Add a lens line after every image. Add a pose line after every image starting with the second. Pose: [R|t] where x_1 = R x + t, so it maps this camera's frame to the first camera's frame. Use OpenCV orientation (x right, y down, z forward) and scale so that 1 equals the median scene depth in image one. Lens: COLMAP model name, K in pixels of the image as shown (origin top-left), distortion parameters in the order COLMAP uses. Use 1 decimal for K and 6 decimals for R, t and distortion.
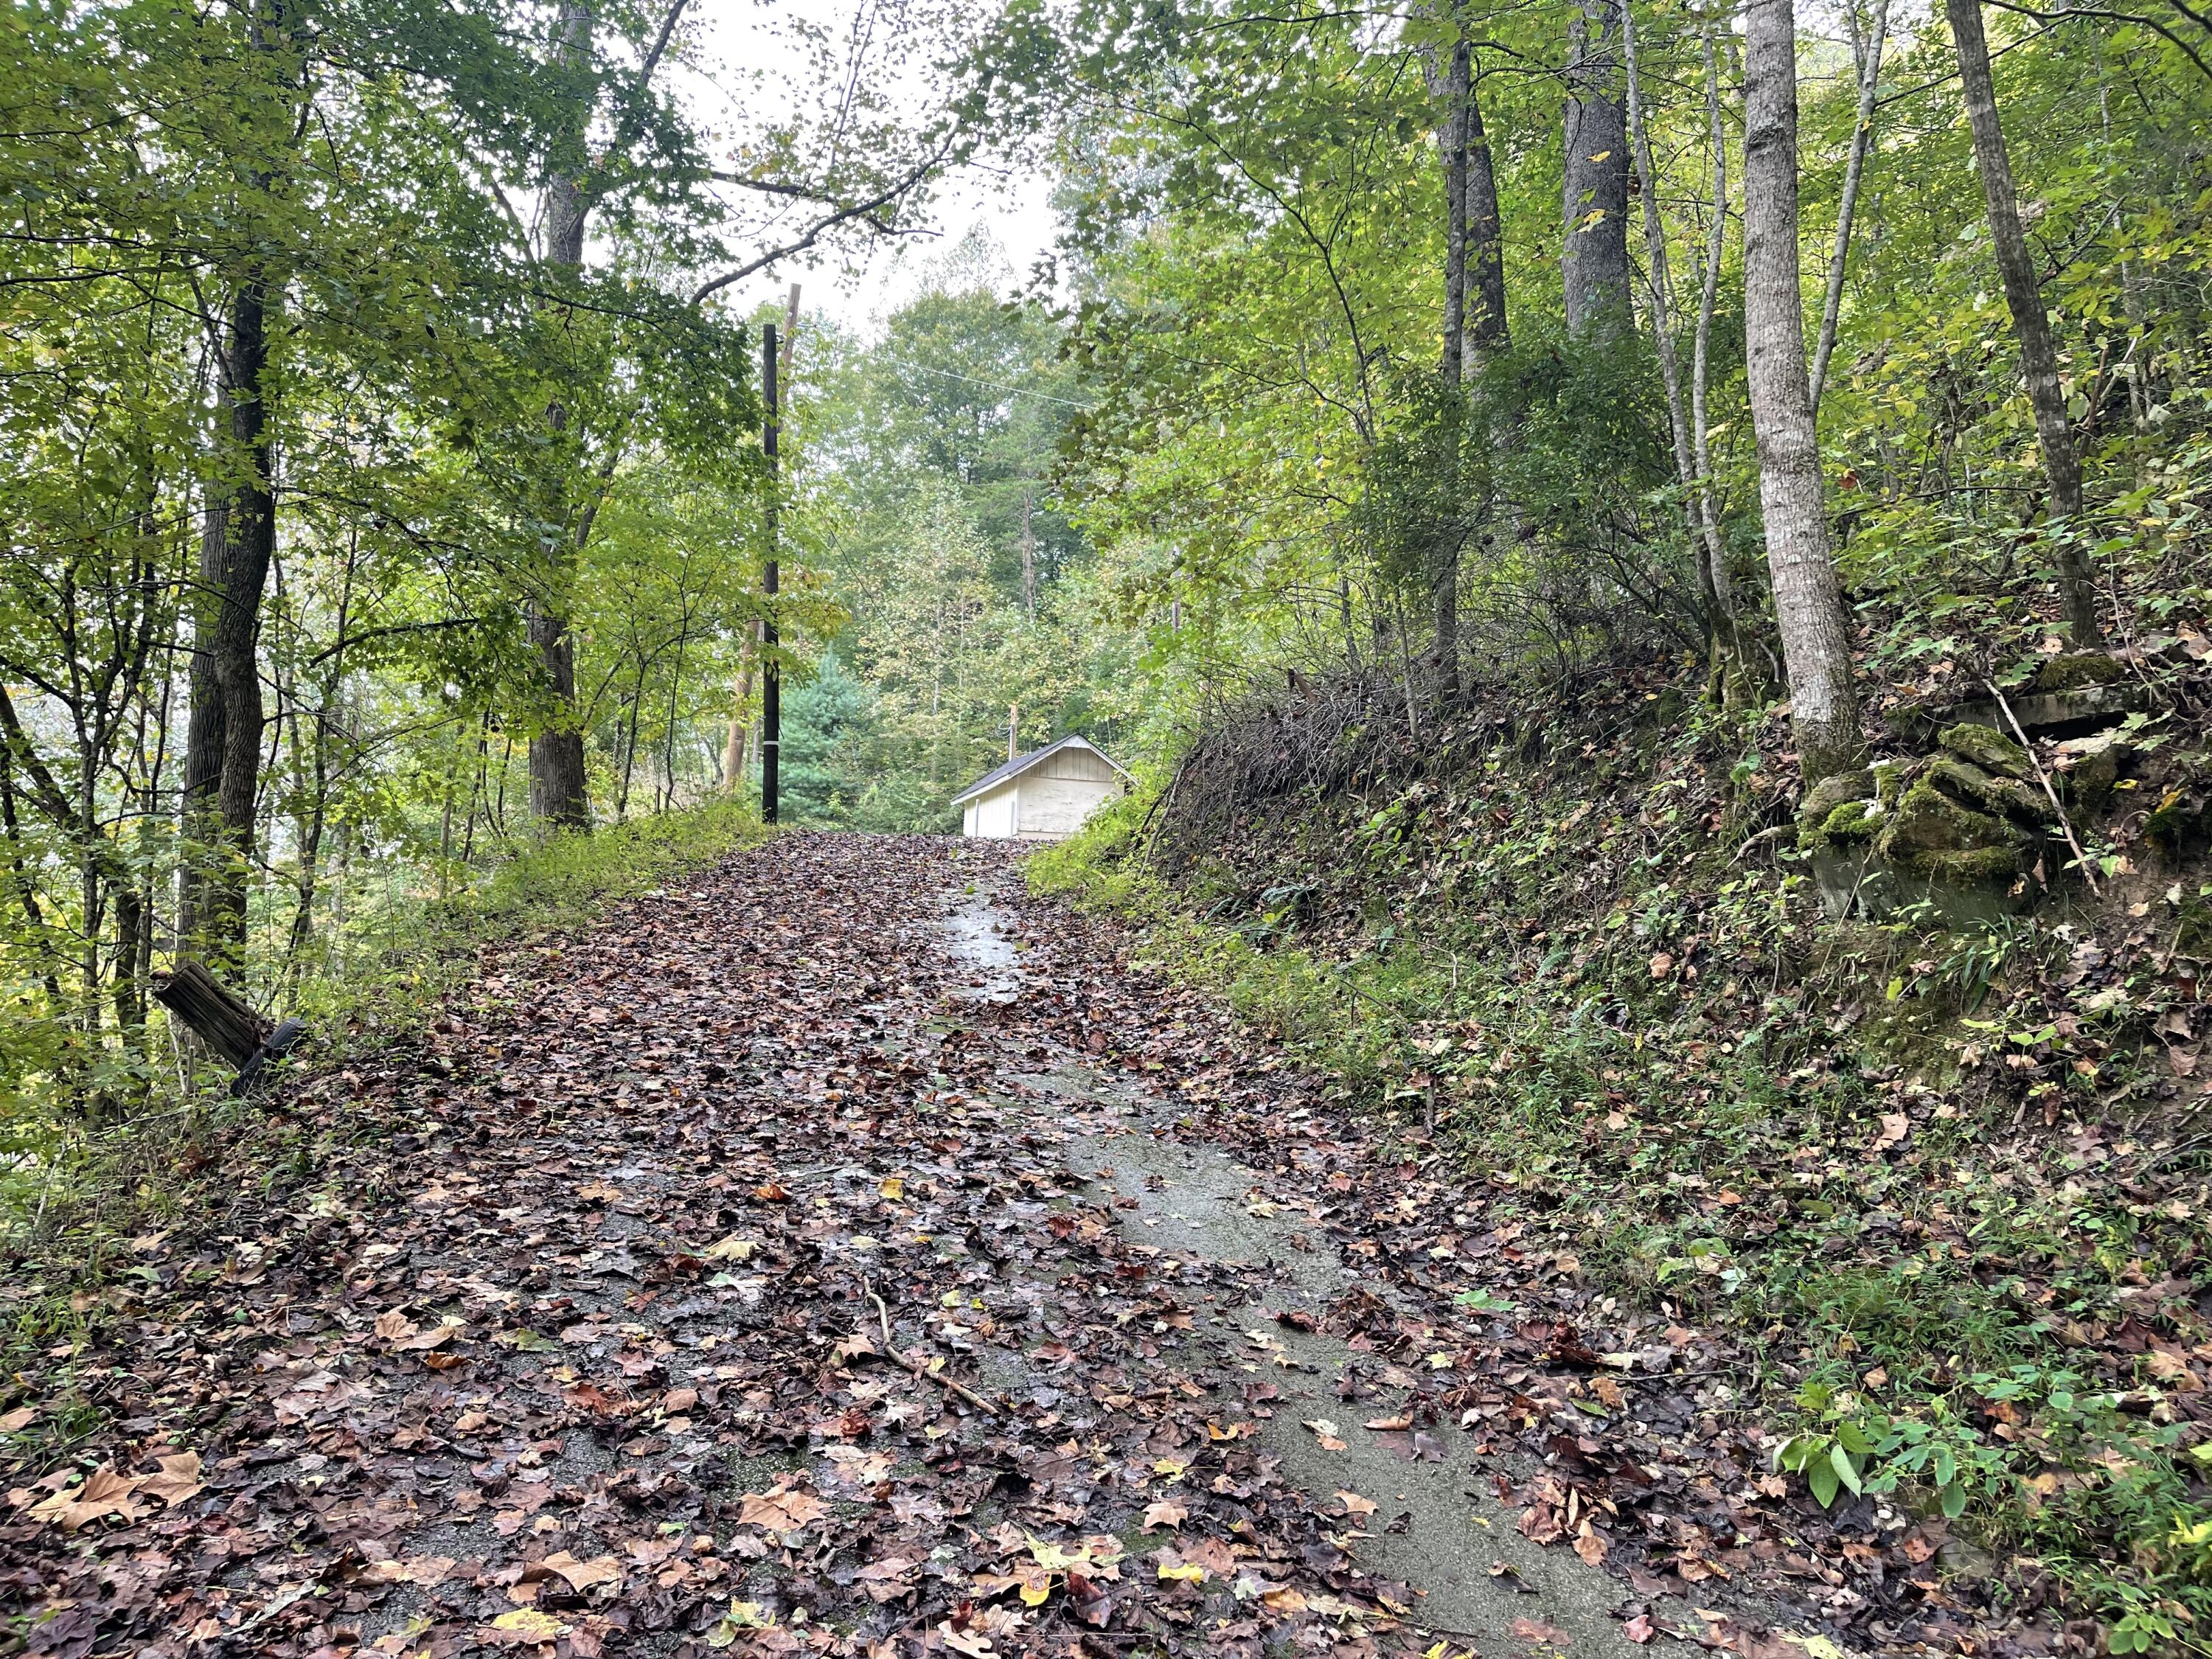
lens RADIAL K [[1697.7, 0, 1106.0], [0, 1697.7, 829.5], [0, 0, 1]] dist [0.146791, -0.169546]
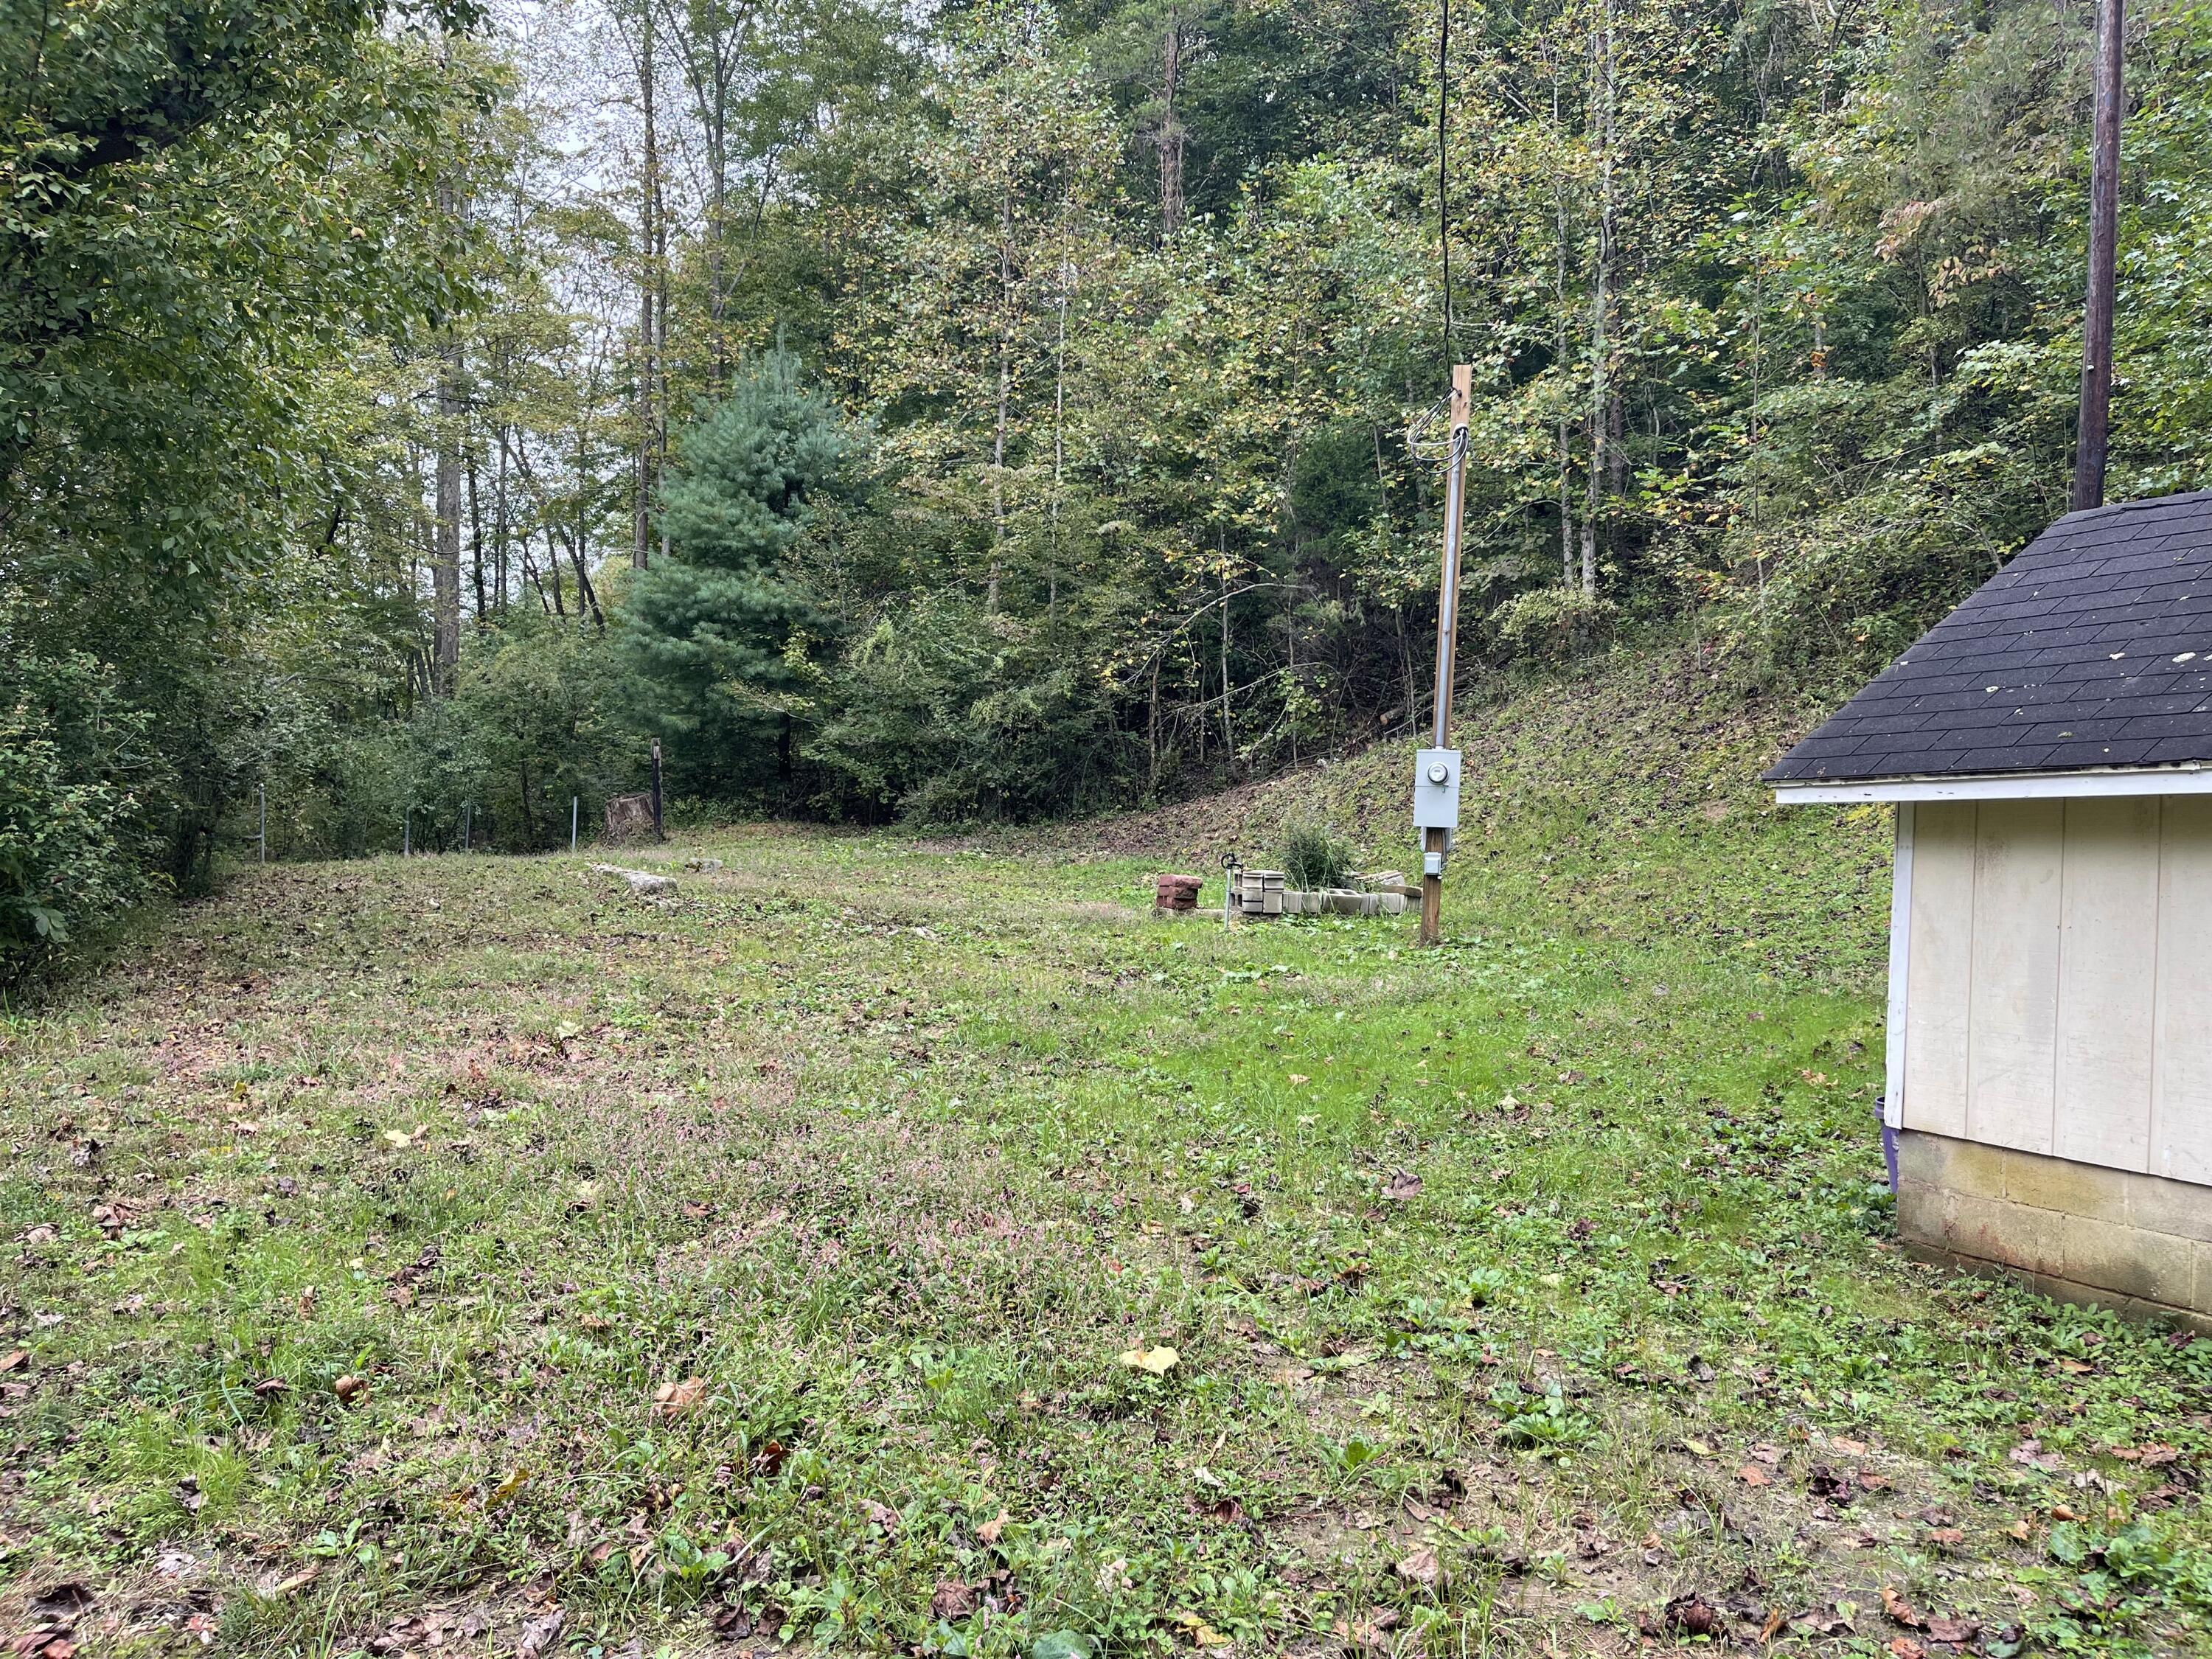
lens RADIAL K [[1697.7, 0, 1106.0], [0, 1697.7, 829.5], [0, 0, 1]] dist [0.146791, -0.169546]
pose [[0.998964, 0.014844, 0.043027, -0.091389], [-0.019117, 0.994737, 0.100664, -0.016688], [-0.041306, -0.101382, 0.993990, 0.509190]]
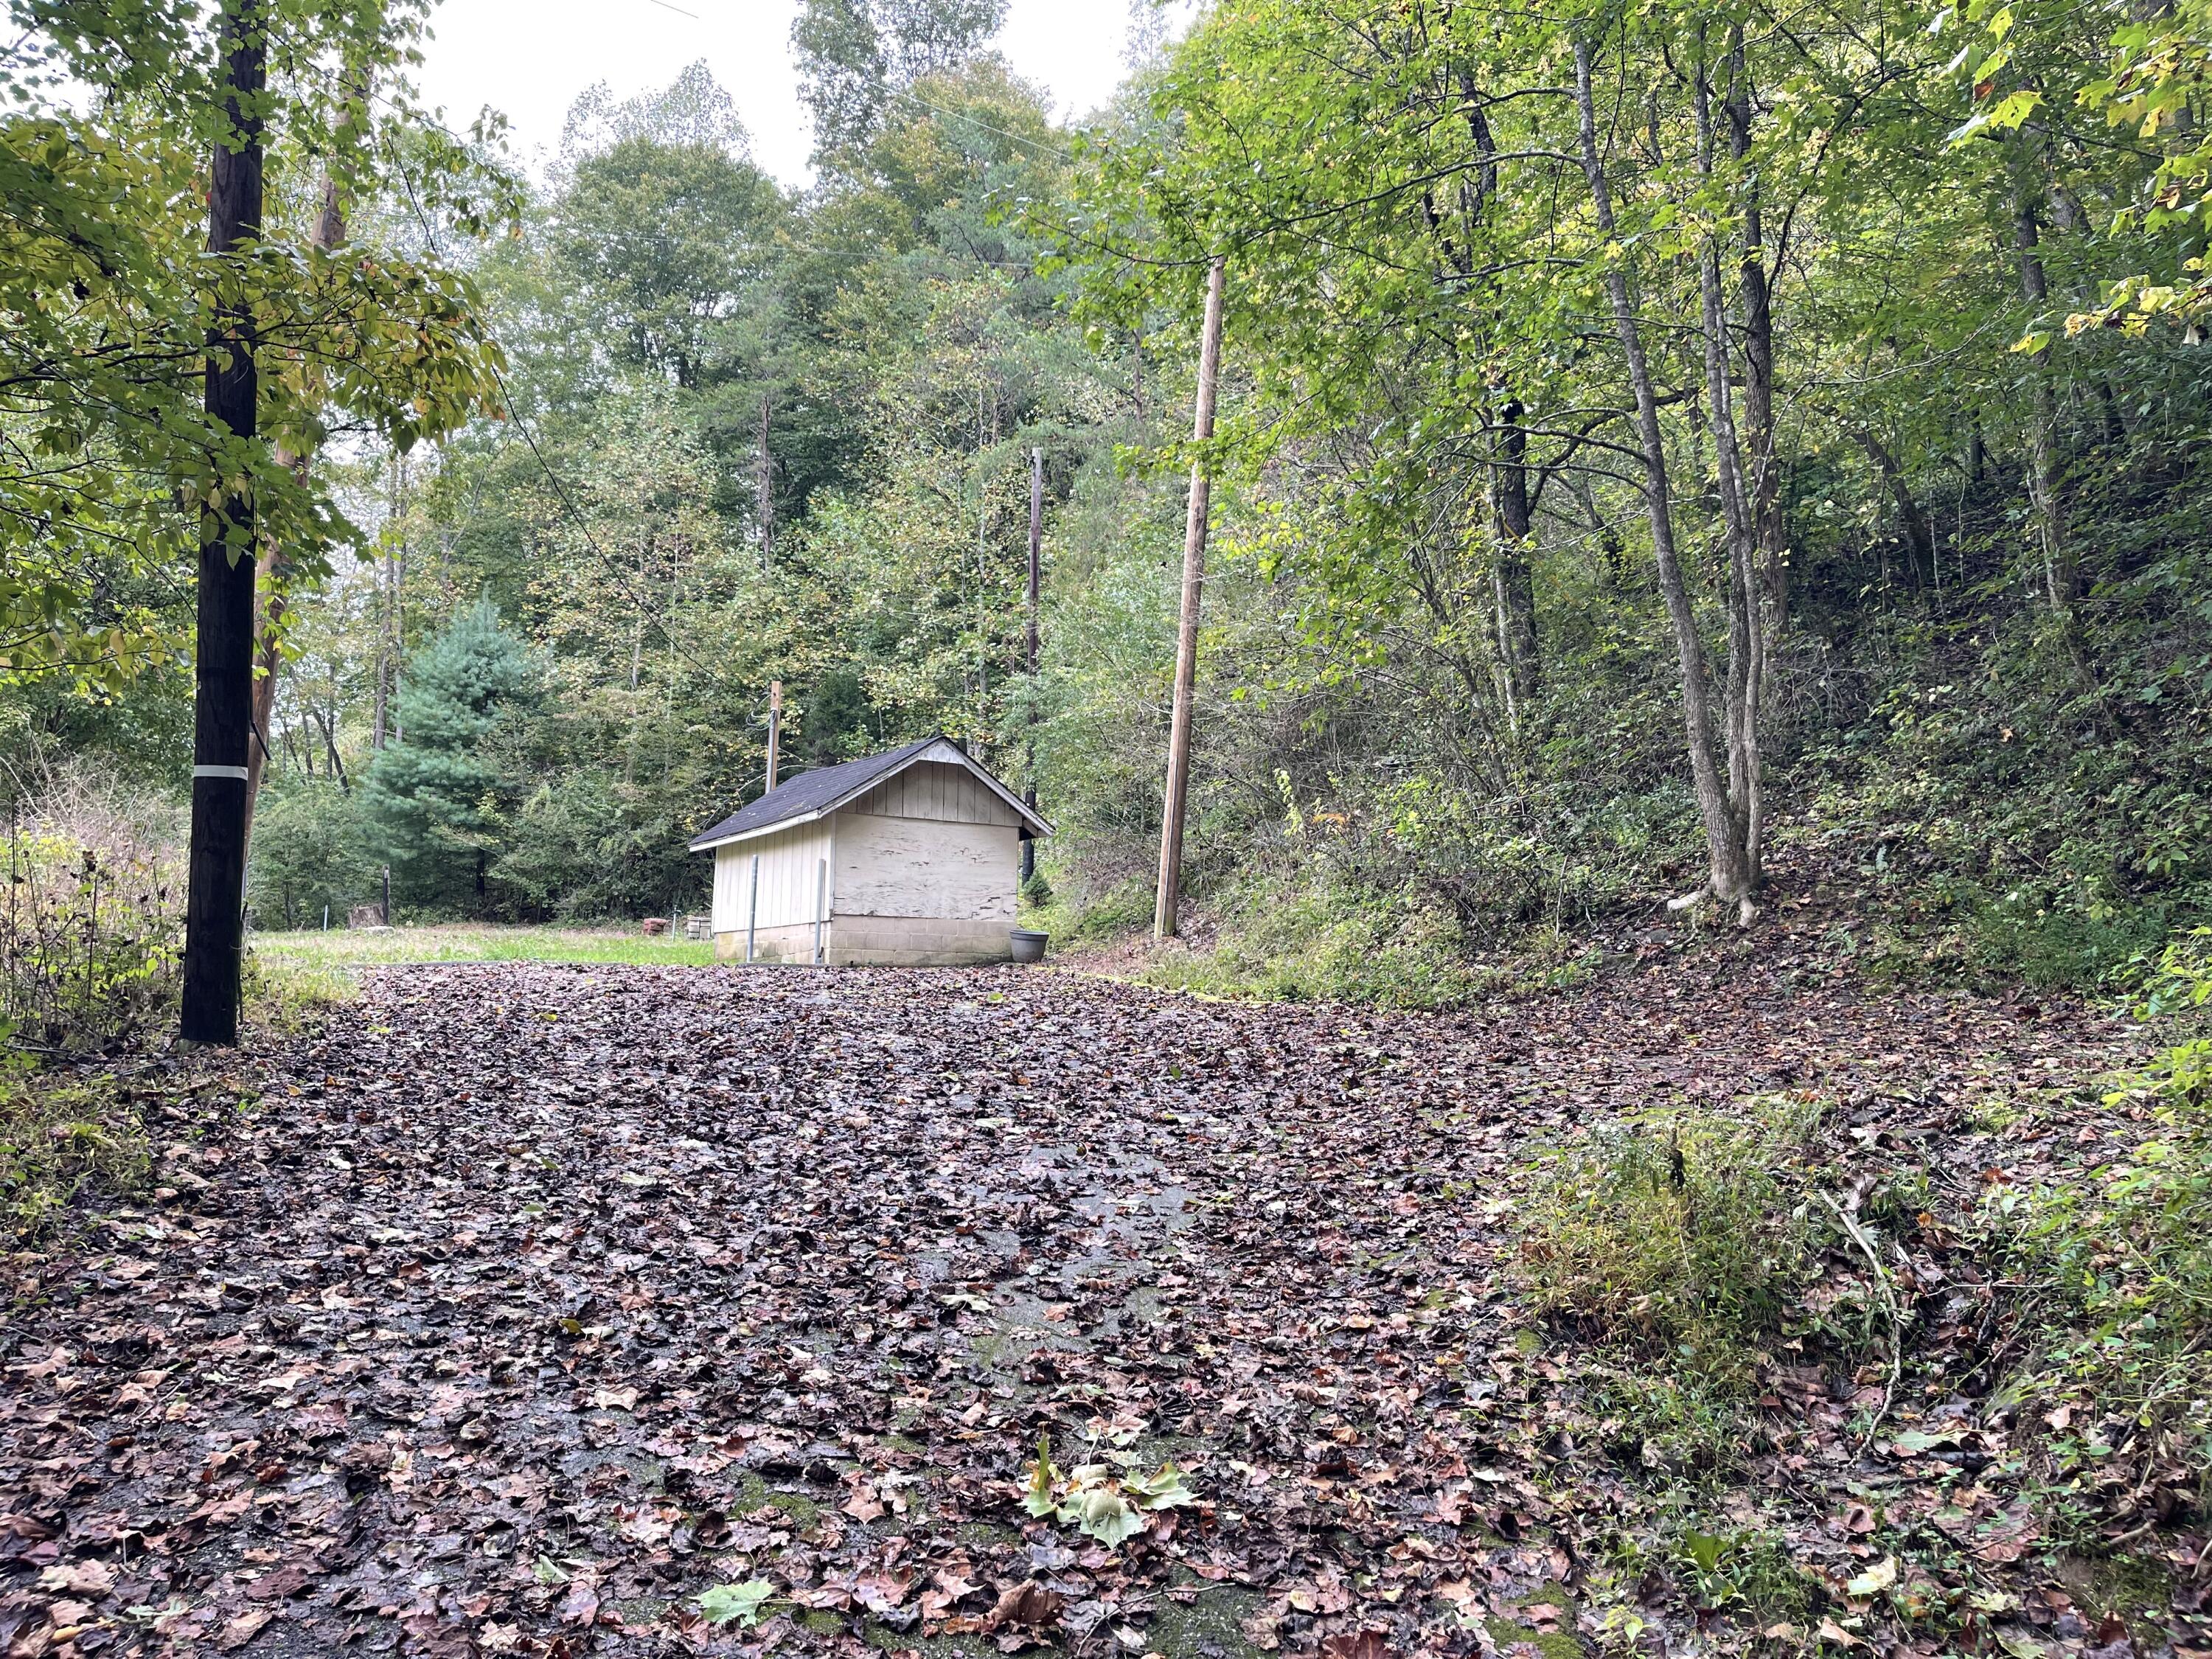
lens RADIAL K [[1621.6, 0, 1106.0], [0, 1621.6, 829.5], [0, 0, 1]] dist [-0.003298, -0.000961]
pose [[0.979330, 0.021694, 0.201104, -0.041331], [-0.024217, 0.999656, 0.010096, -0.019693], [-0.200816, -0.014758, 0.979518, 0.281171]]
